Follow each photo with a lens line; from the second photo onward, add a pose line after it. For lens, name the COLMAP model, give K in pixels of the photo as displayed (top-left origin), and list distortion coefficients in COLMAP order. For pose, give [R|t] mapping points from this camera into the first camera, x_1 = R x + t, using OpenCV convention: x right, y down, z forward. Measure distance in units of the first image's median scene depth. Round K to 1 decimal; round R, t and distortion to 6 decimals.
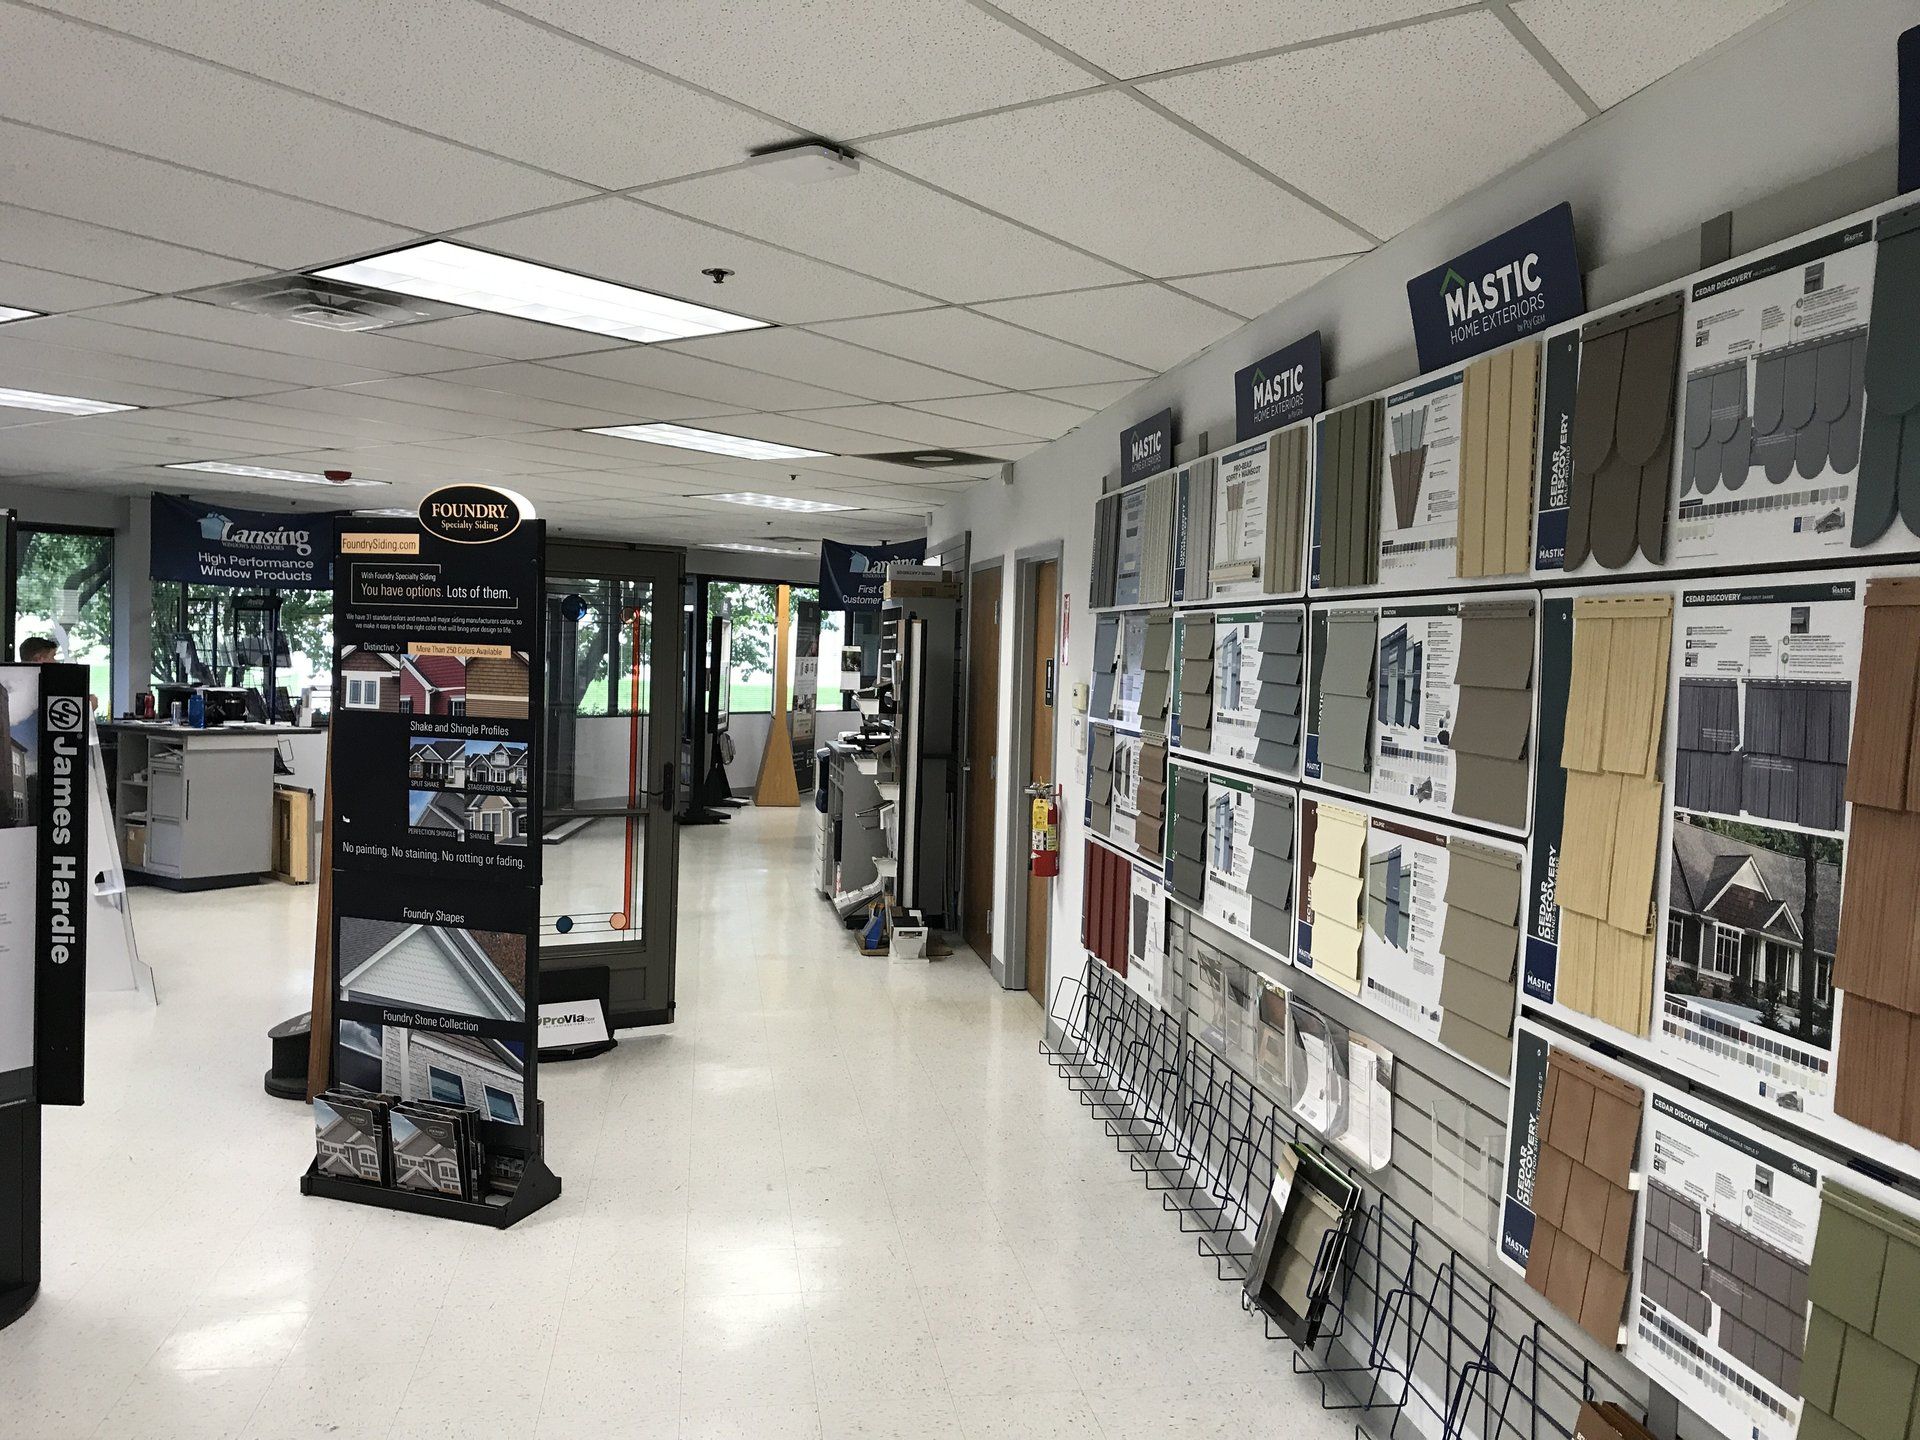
lens RADIAL K [[1562.4, 0, 980.1], [0, 1562.4, 705.8], [0, 0, 1]] dist [0.035870, -0.048940]
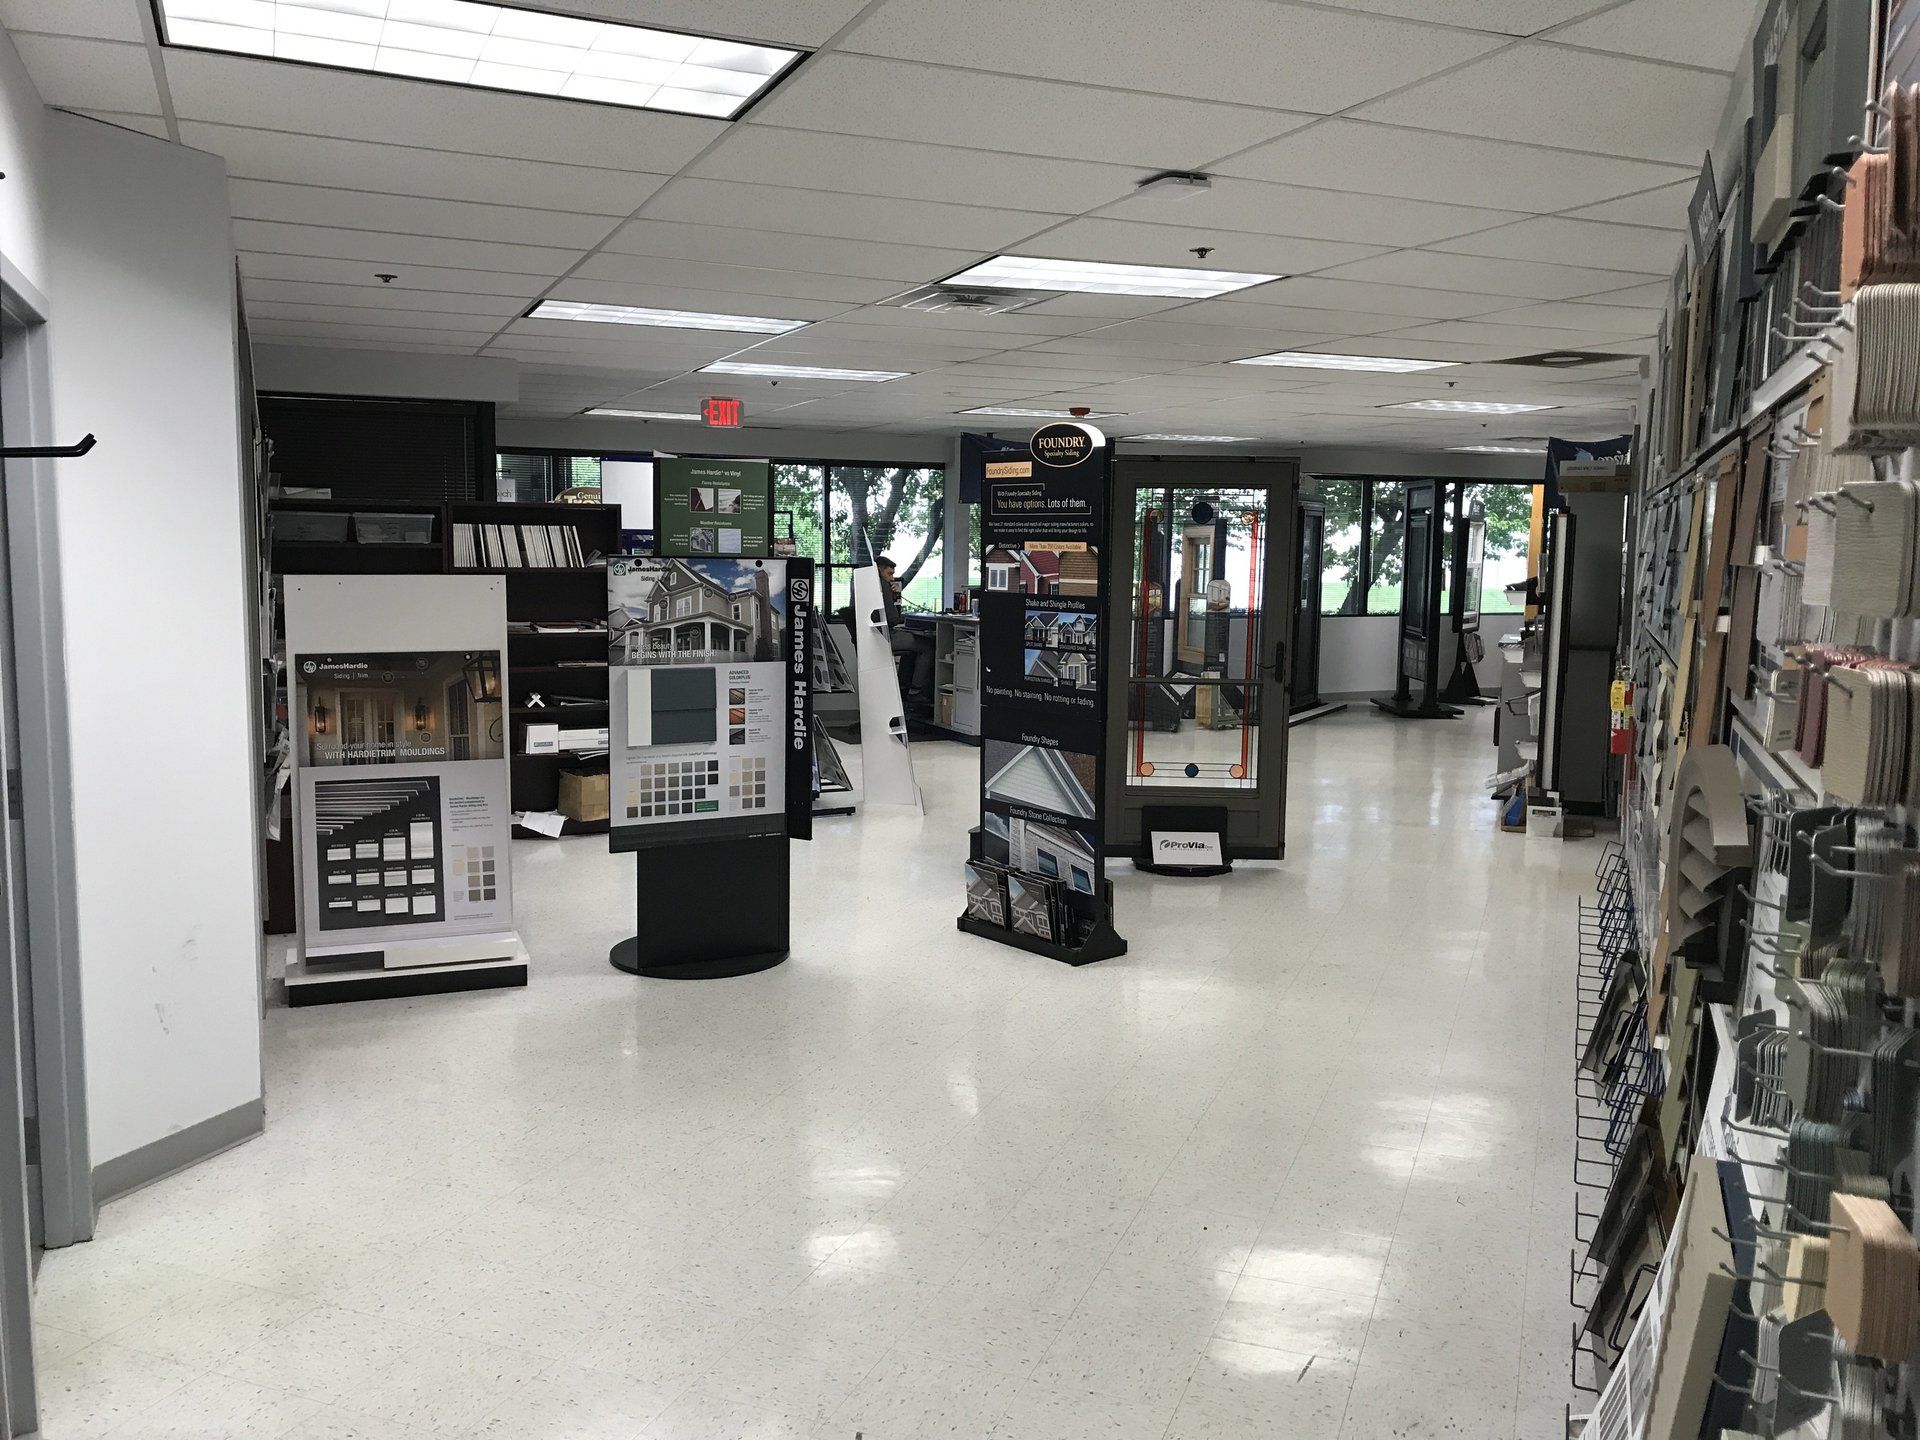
lens RADIAL K [[1562.4, 0, 955.0], [0, 1562.4, 724.2], [0, 0, 1]] dist [0.035870, -0.048940]
pose [[0.855027, 0.040179, -0.517024, 0.298885], [-0.004425, 0.997523, 0.070201, 0.023555], [0.518564, -0.057736, 0.853087, -0.211471]]
